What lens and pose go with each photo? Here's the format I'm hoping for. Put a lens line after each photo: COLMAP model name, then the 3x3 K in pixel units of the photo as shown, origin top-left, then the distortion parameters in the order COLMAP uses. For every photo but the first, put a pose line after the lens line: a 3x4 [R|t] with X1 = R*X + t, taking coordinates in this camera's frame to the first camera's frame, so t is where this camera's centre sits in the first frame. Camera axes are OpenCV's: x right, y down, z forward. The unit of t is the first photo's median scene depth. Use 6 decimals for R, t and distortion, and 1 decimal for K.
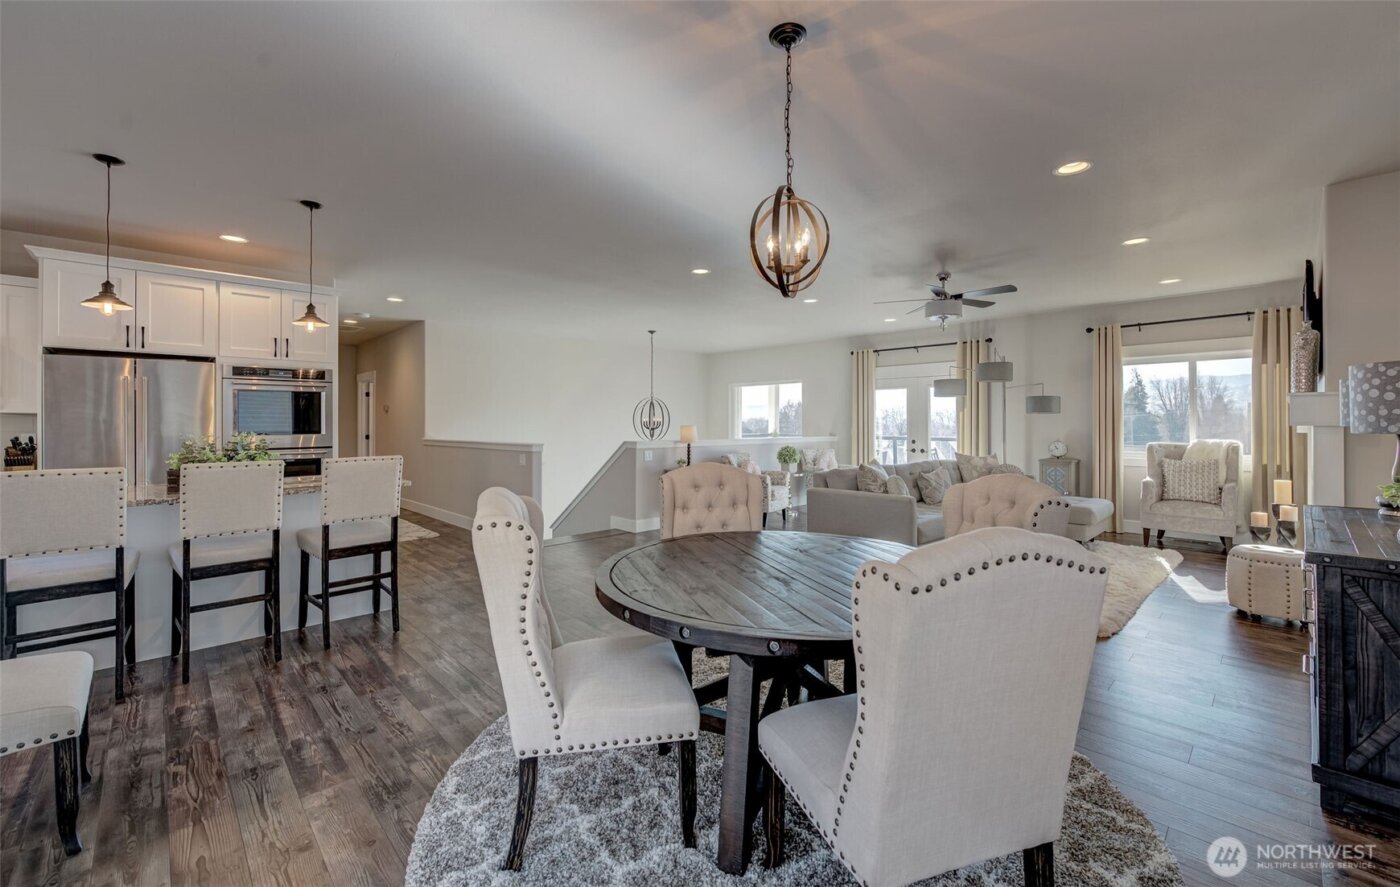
lens RADIAL K [[568.0, 0, 698.9], [0, 568.0, 418.9], [0, 0, 1]] dist [0.002467, -0.000345]
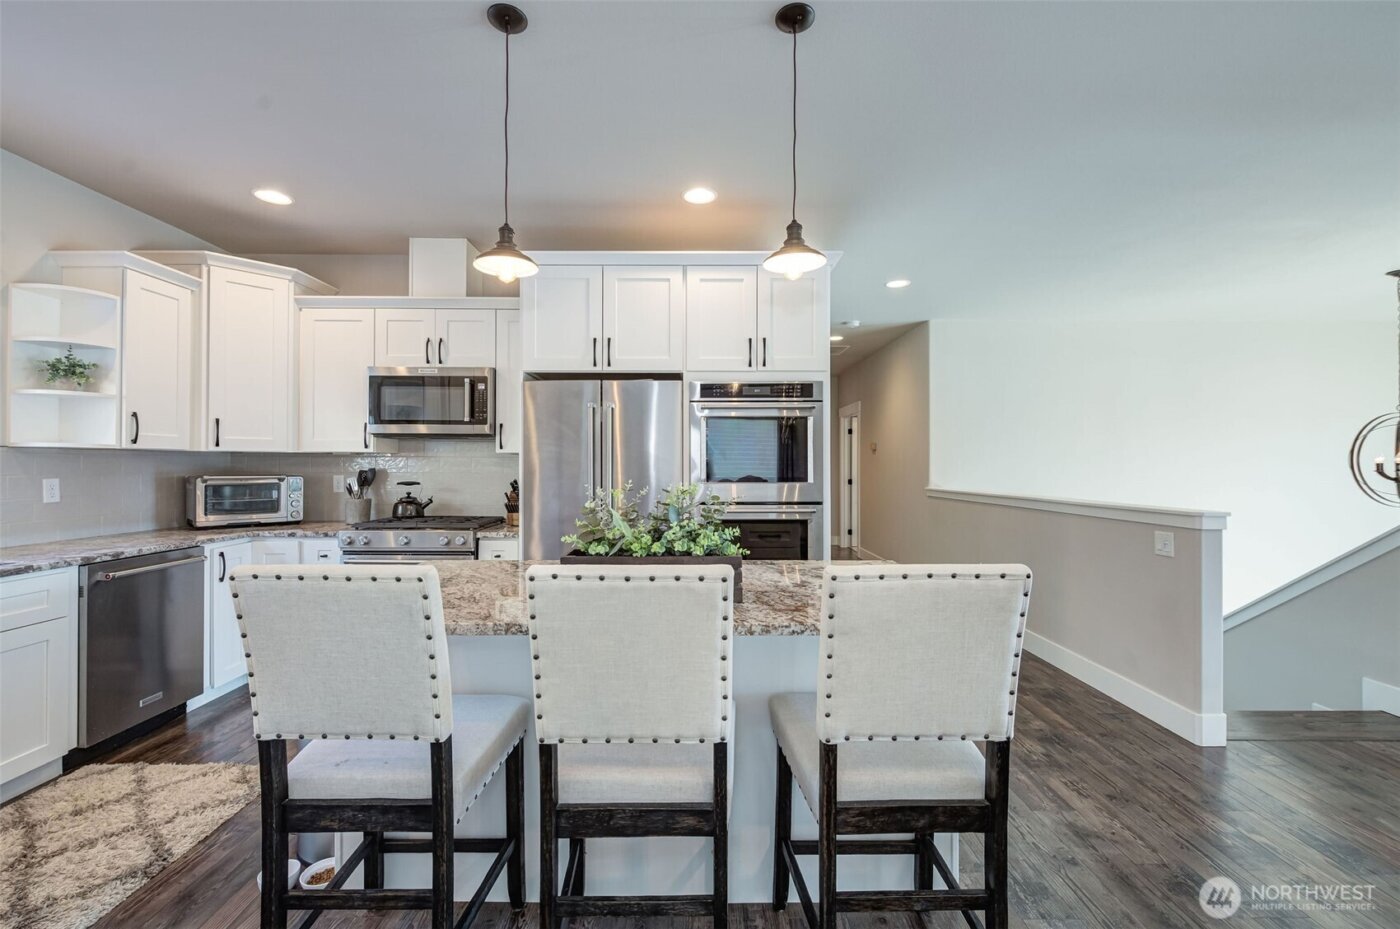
lens RADIAL K [[593.7, 0, 692.7], [0, 593.7, 462.9], [0, 0, 1]] dist [0.003924, -0.000241]
pose [[0.719295, -0.000627, -0.694705, -0.246515], [0.001938, 0.999998, 0.001104, 0.002940], [0.694702, -0.002141, 0.719294, 0.361012]]
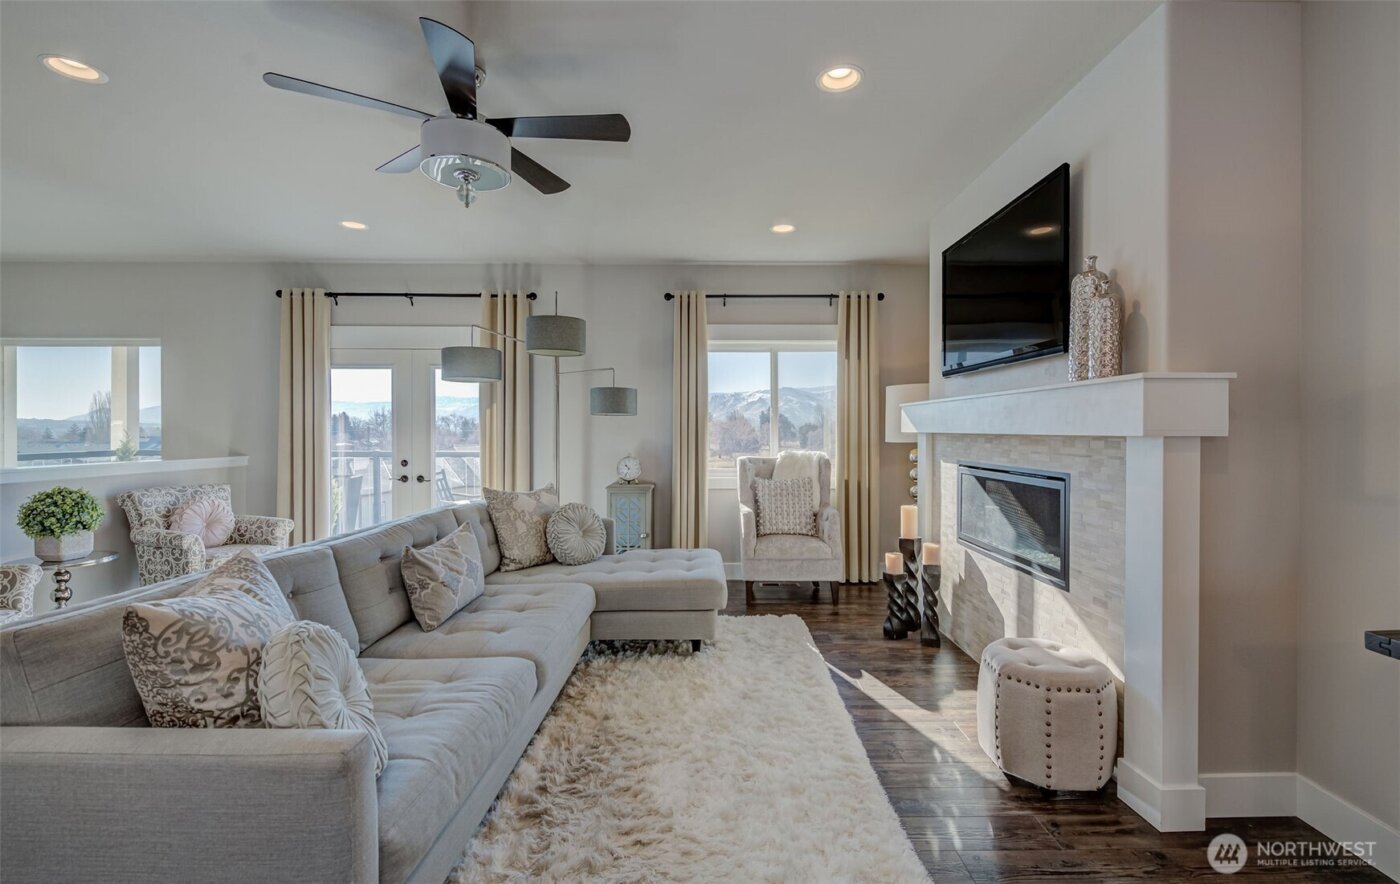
lens RADIAL K [[588.0, 0, 713.9], [0, 588.0, 437.2], [0, 0, 1]] dist [-0.009138, 0.000107]
pose [[0.676660, -0.008910, 0.736242, 0.228674], [-0.006379, 0.999818, 0.017962, 0.002811], [-0.736268, -0.016850, 0.676480, 0.553649]]
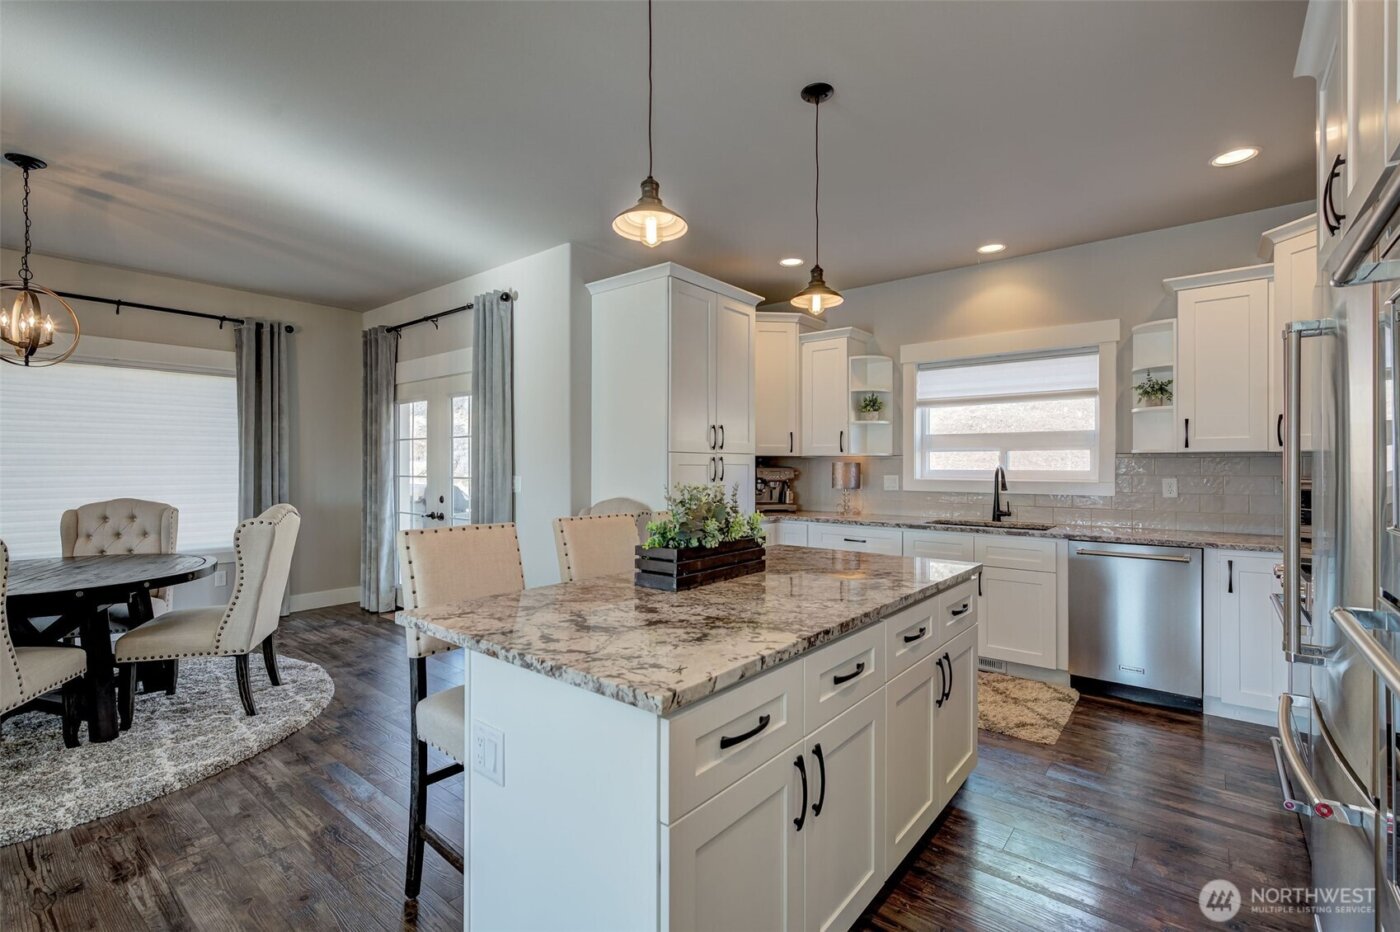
lens RADIAL K [[626.3, 0, 702.7], [0, 626.3, 466.2], [0, 0, 1]] dist [0.005240, -0.000796]
pose [[-0.991698, 0.000347, -0.128591, -0.419197], [0.001040, 0.999985, -0.005321, 0.006128], [0.128587, -0.005410, -0.991683, 0.925744]]
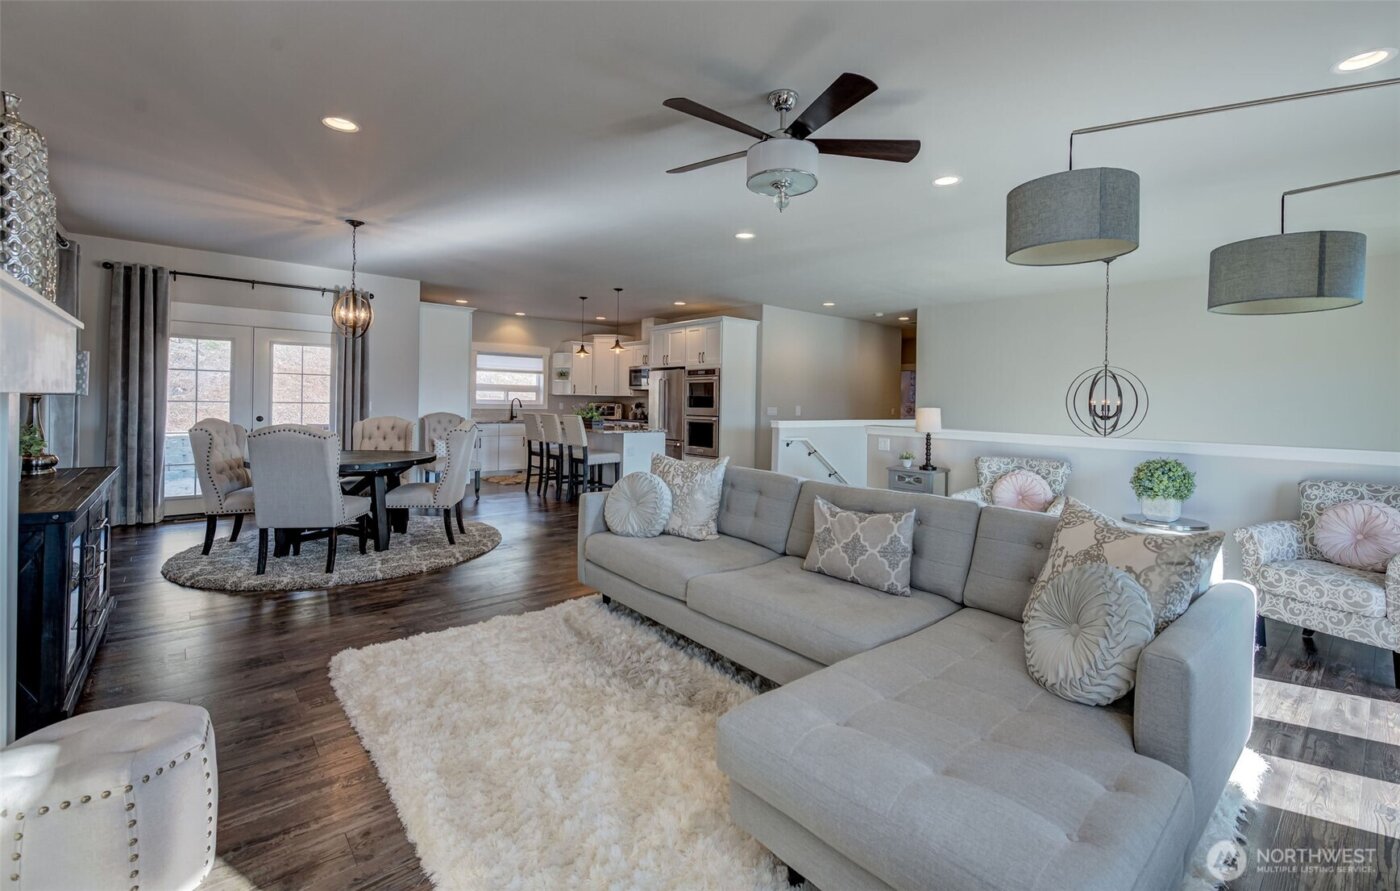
lens RADIAL K [[599.8, 0, 714.1], [0, 599.8, 403.3], [0, 0, 1]] dist [-0.005035, -0.000636]
pose [[-0.042193, 0.000864, -0.999109, 0.883882], [-0.009563, 0.999953, 0.001269, 0.009267], [0.999064, 0.009608, -0.042183, 0.906009]]
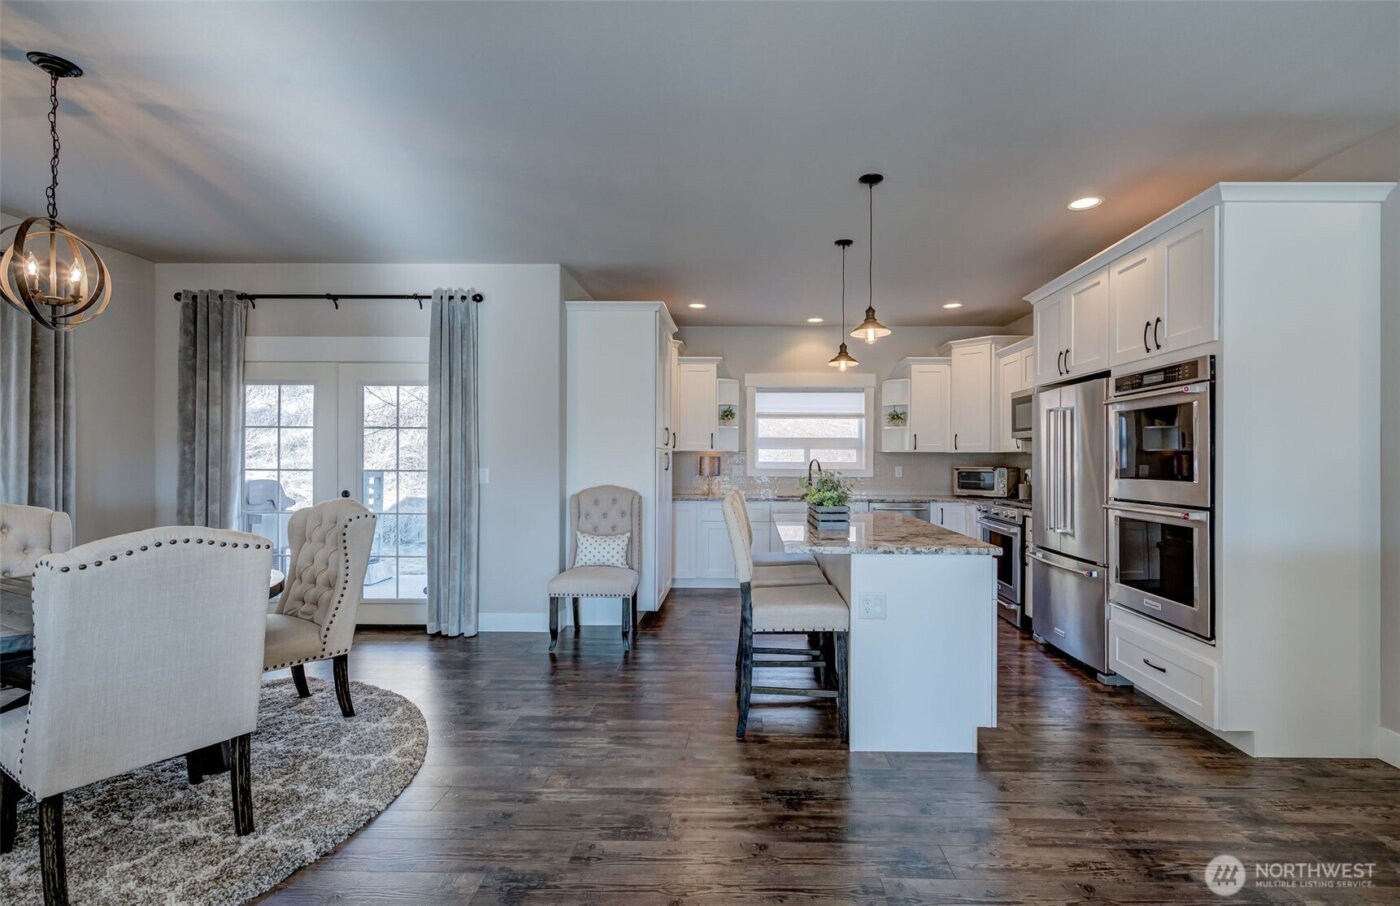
lens RADIAL K [[610.6, 0, 740.1], [0, 610.6, 456.8], [0, 0, 1]] dist [0.003927, -0.002950]
pose [[-0.701239, -0.003999, -0.712915, 0.026724], [0.001531, 0.999974, -0.007115, 0.005589], [0.712924, -0.006081, -0.701215, 0.926679]]
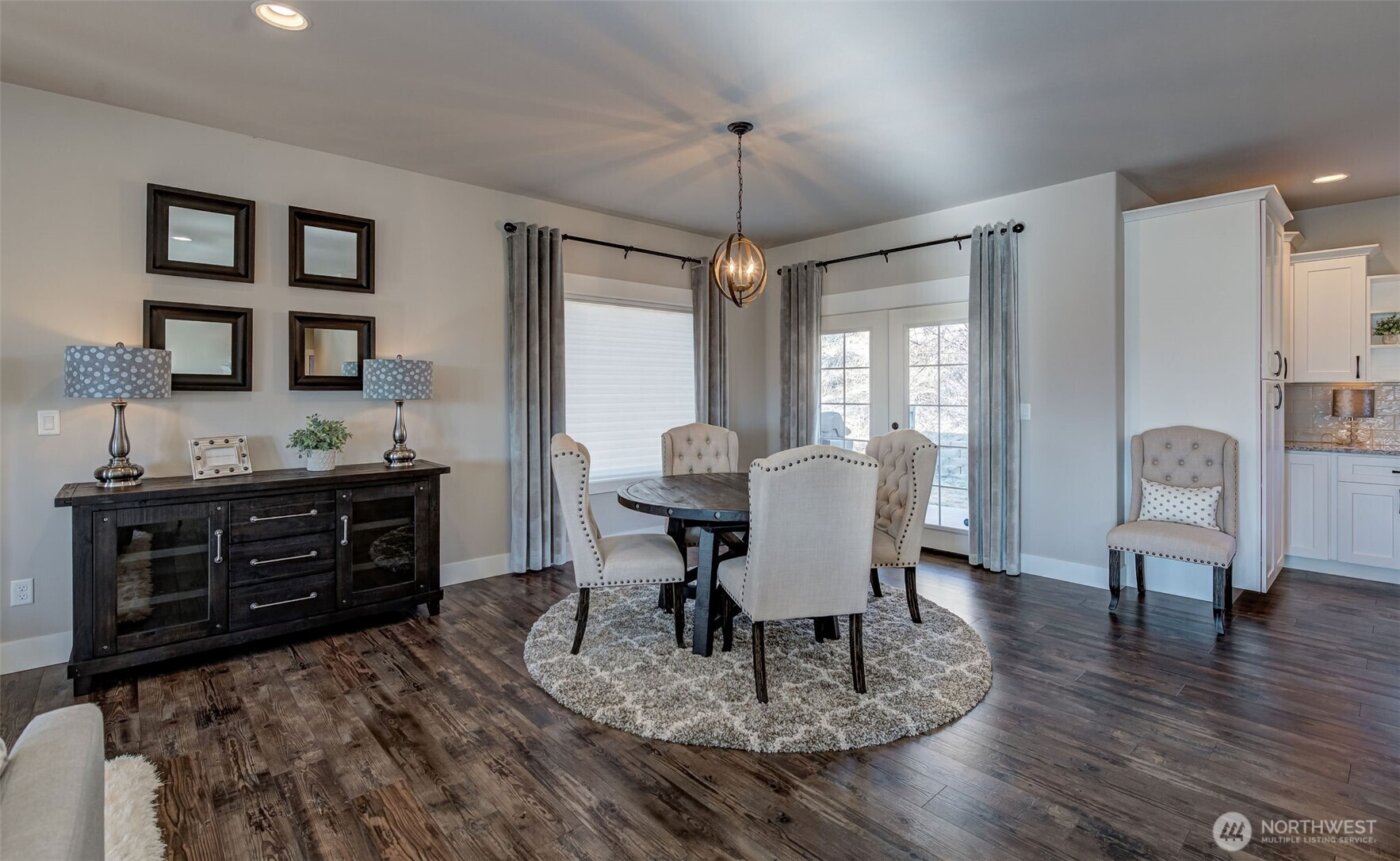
lens RADIAL K [[635.4, 0, 695.1], [0, 635.4, 393.3], [0, 0, 1]] dist [0.000426, -0.001644]
pose [[-0.999395, 0.001545, 0.034753, 0.077712], [0.001325, 0.999979, -0.006342, 0.005769], [-0.034763, -0.006292, -0.999376, 0.940991]]
